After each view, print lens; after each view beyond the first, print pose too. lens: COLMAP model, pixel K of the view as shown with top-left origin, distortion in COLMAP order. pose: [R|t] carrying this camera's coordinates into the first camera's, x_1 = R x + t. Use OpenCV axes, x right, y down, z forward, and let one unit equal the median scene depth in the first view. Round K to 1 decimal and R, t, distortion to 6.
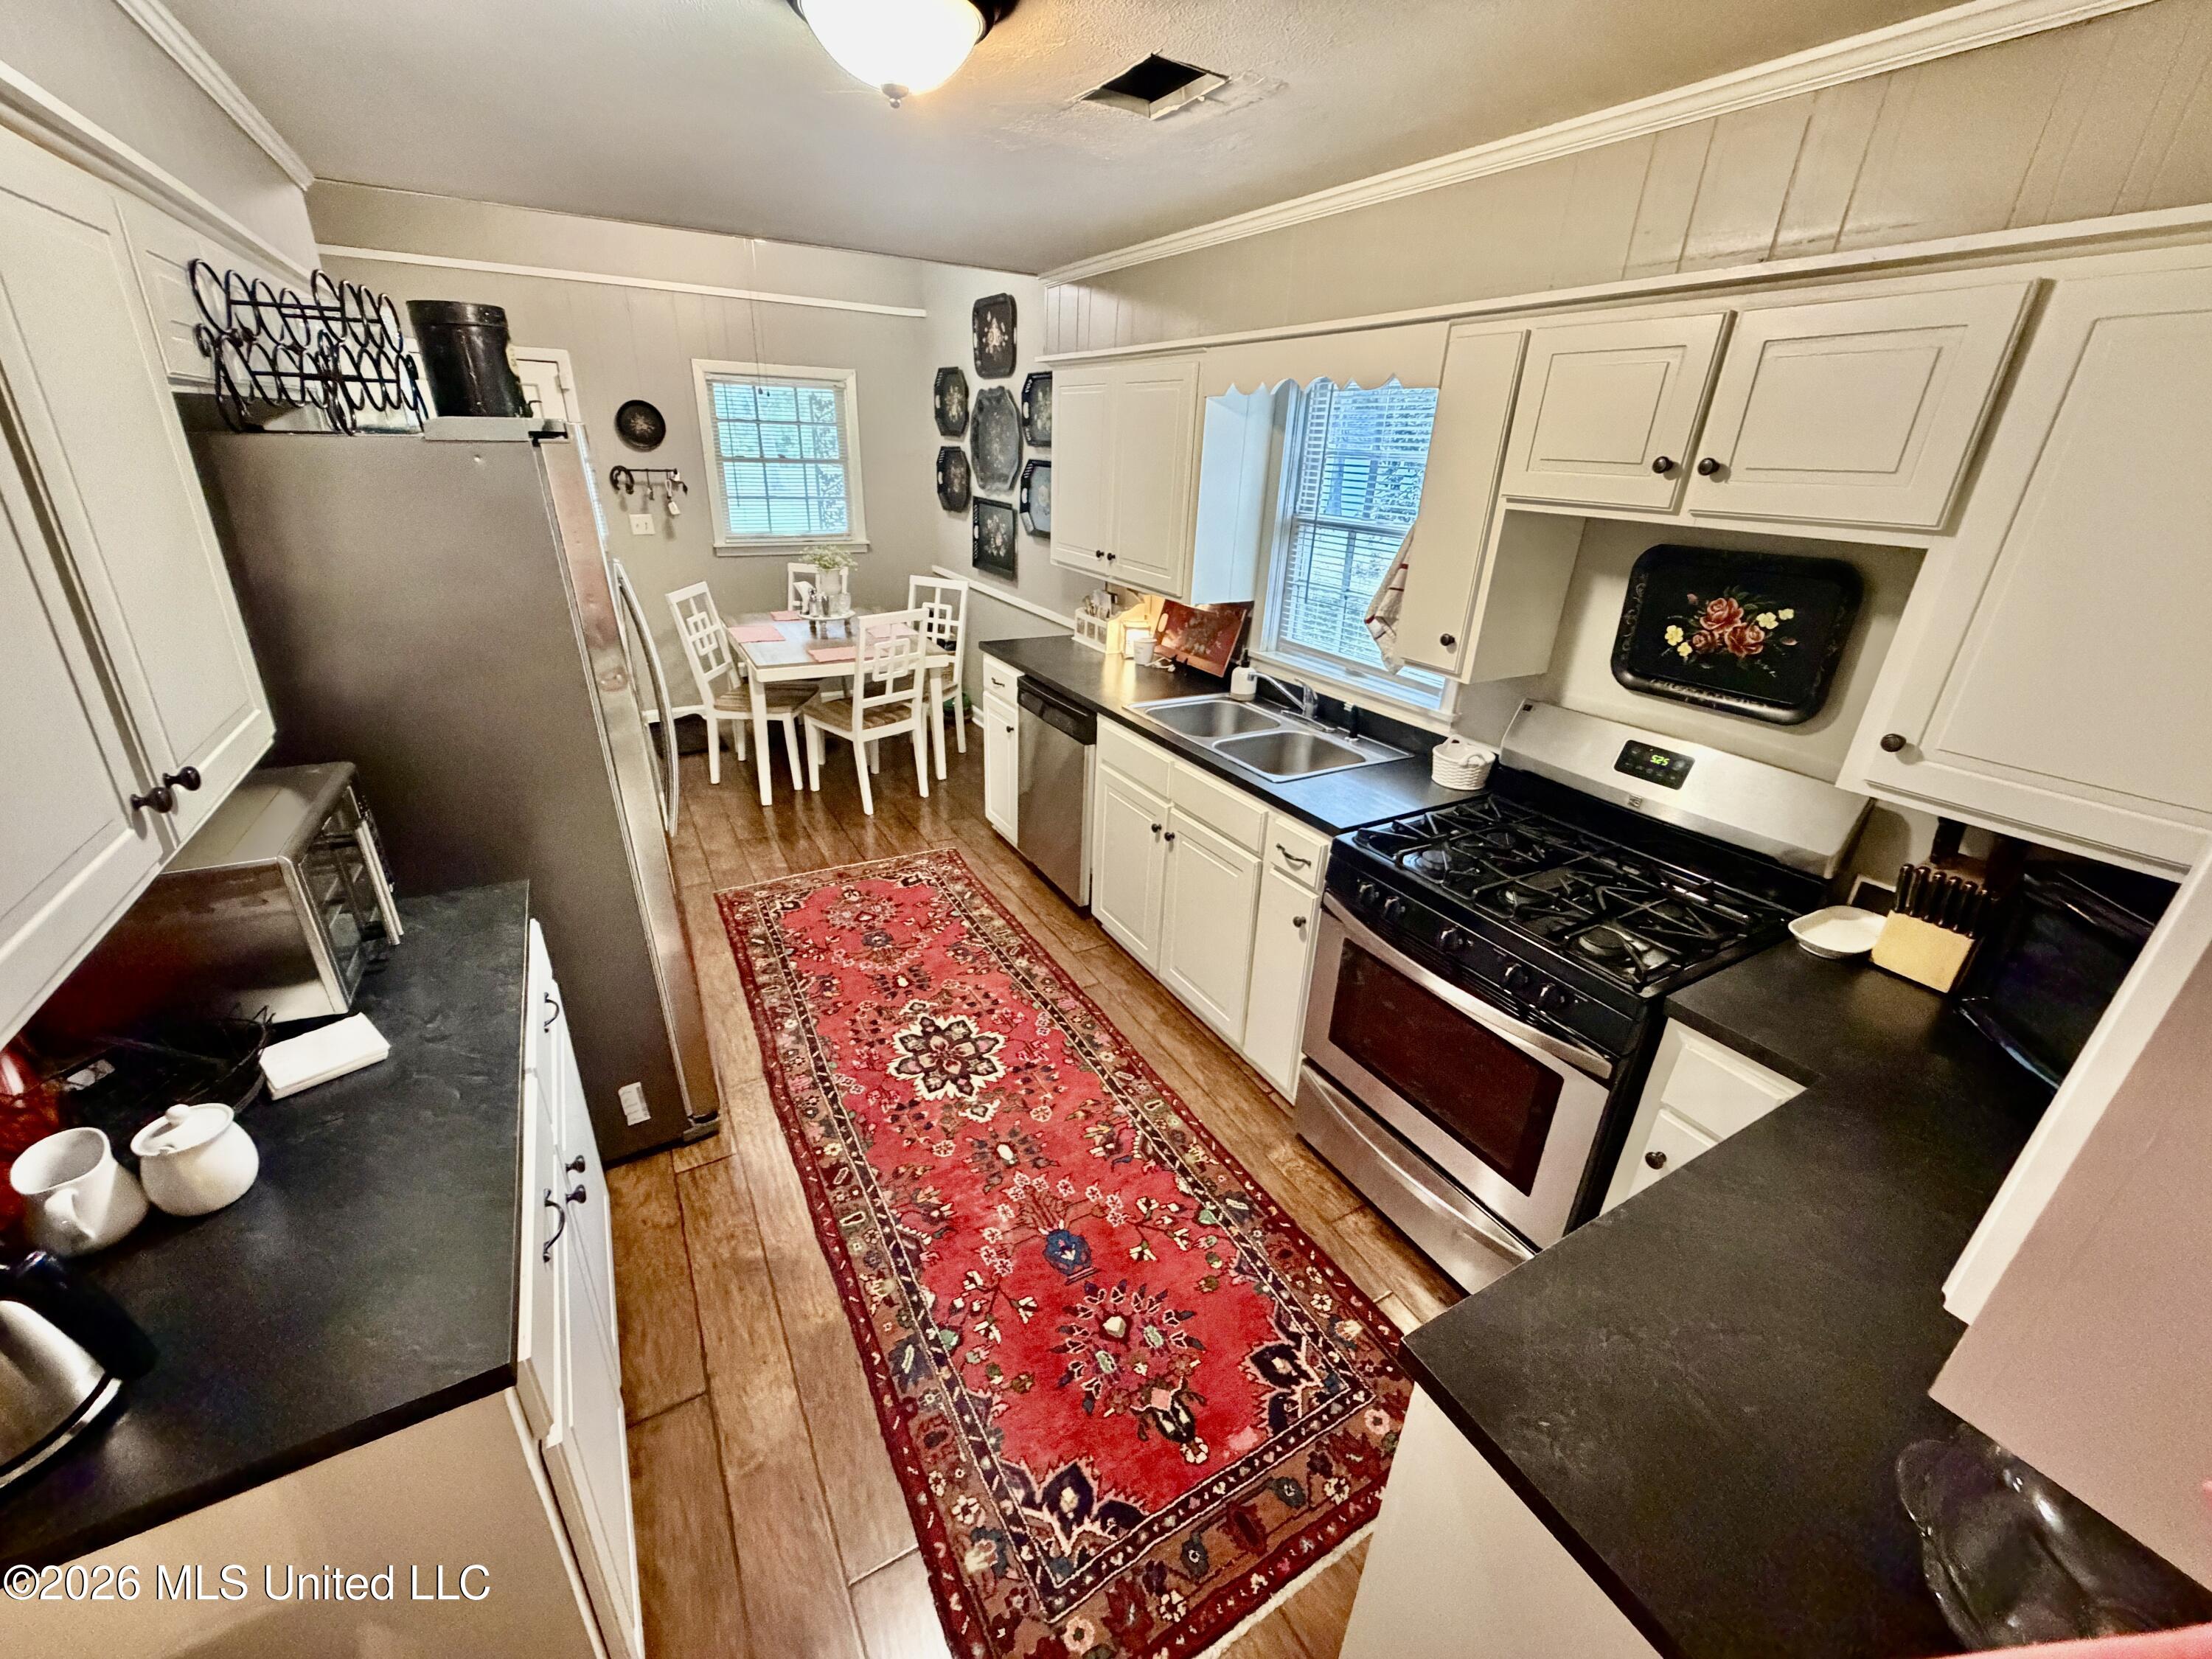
lens RADIAL K [[886.2, 0, 1106.0], [0, 886.2, 829.5], [0, 0, 1]] dist [-0.000843, 0.000054]
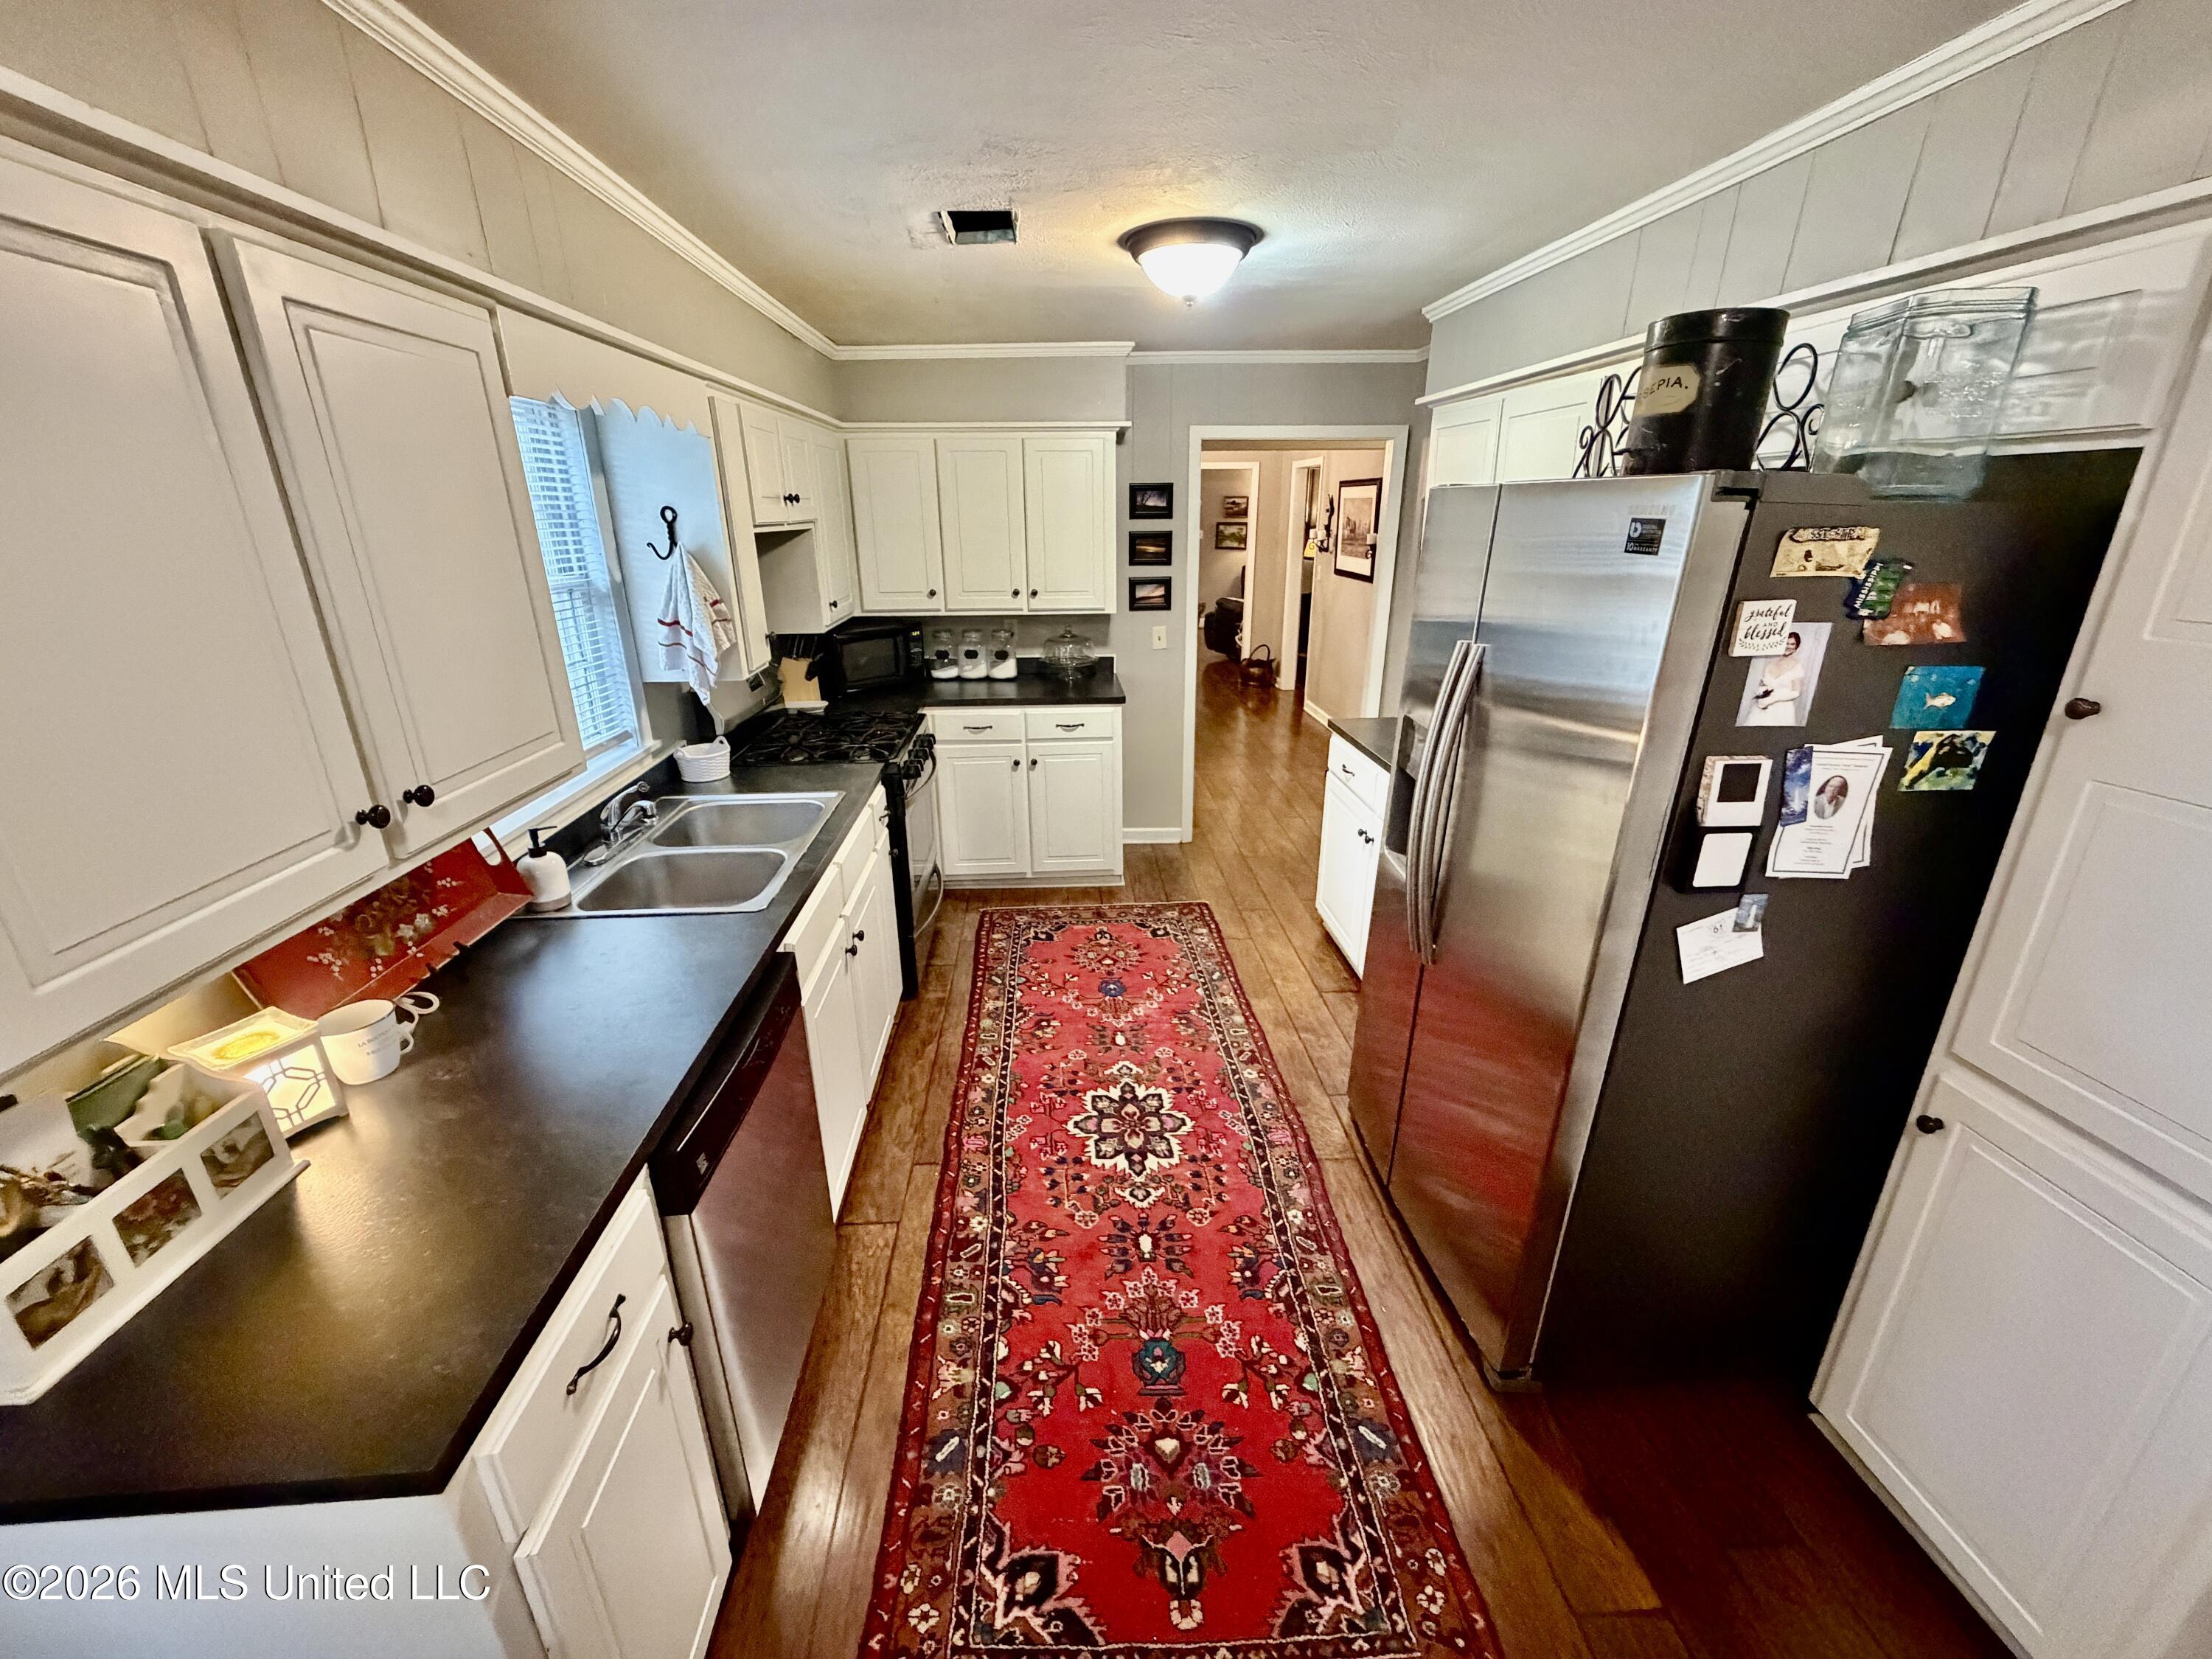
lens RADIAL K [[886.2, 0, 1106.0], [0, 886.2, 829.5], [0, 0, 1]] dist [-0.000843, 0.000054]
pose [[-0.897785, -0.175419, 0.403992, -0.482659], [0.155890, 0.731320, 0.663980, -0.611949], [-0.411922, 0.659090, -0.629222, 1.396791]]
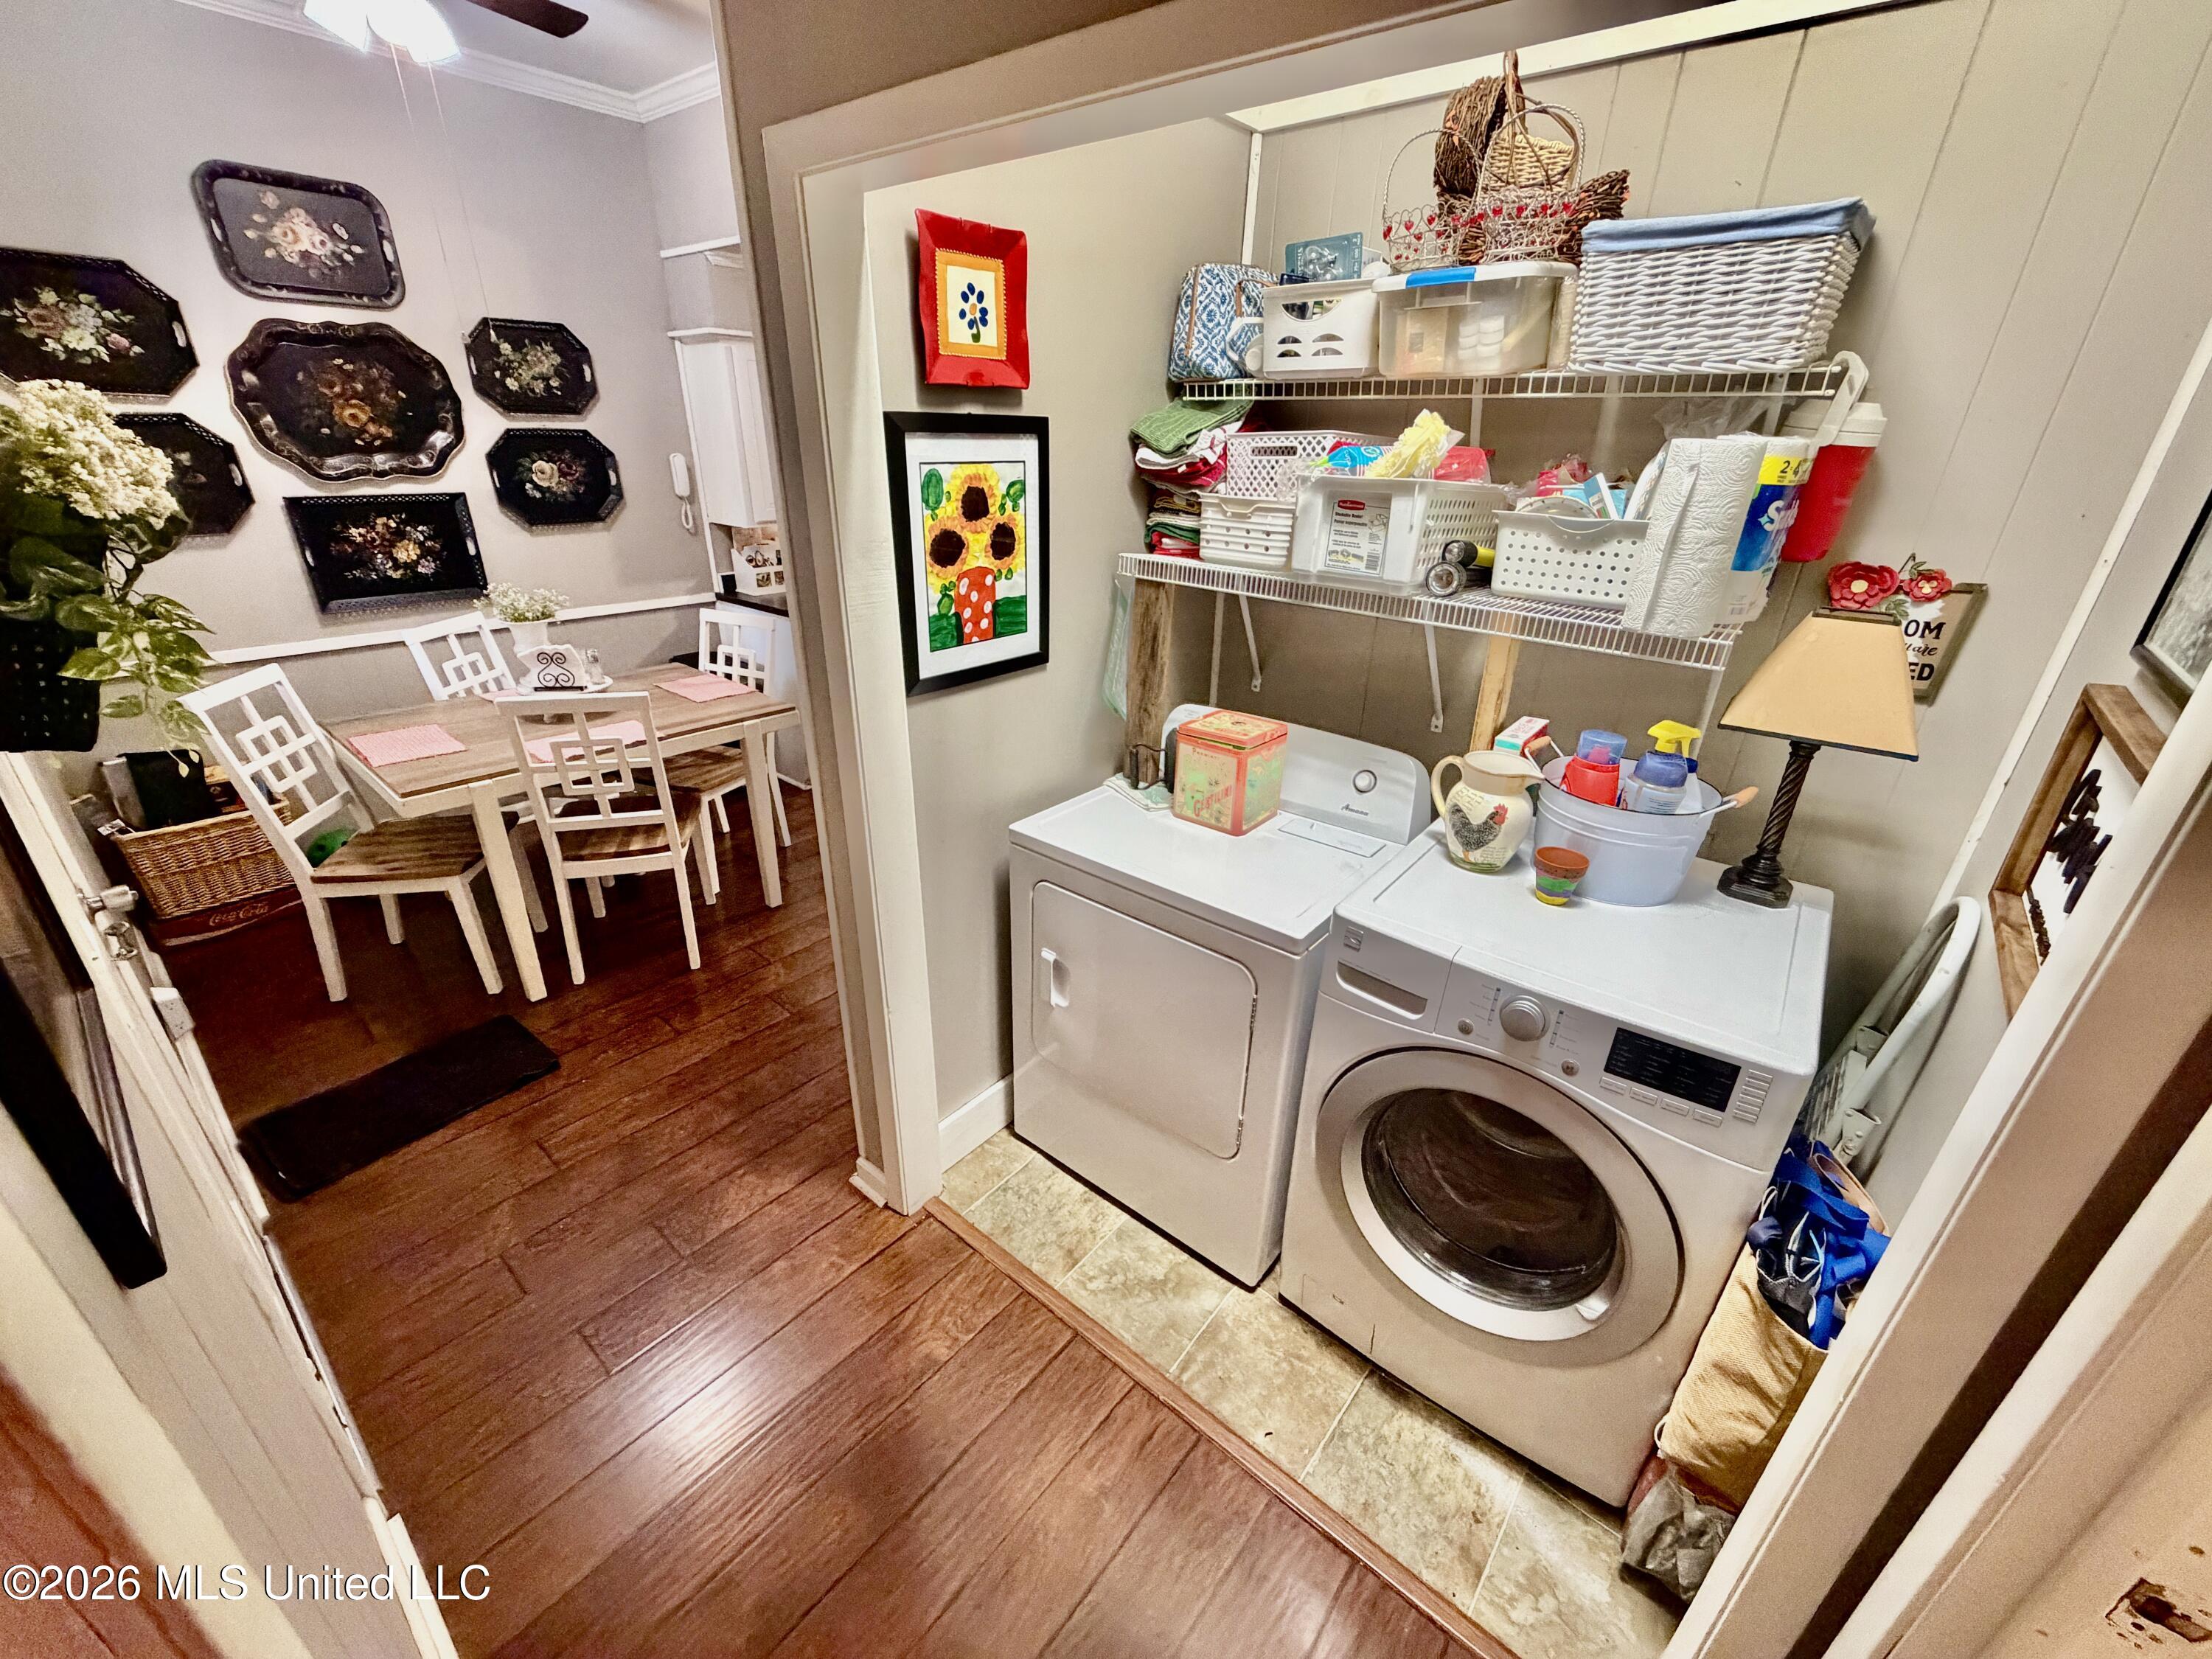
lens RADIAL K [[893.7, 0, 1100.6], [0, 893.7, 833.6], [0, 0, 1]] dist [-0.001672, 0.000292]
pose [[-0.348397, -0.431687, 0.832025, -1.799238], [0.345393, 0.766058, 0.542088, -0.650048], [-0.871392, 0.476237, -0.117790, 1.338982]]
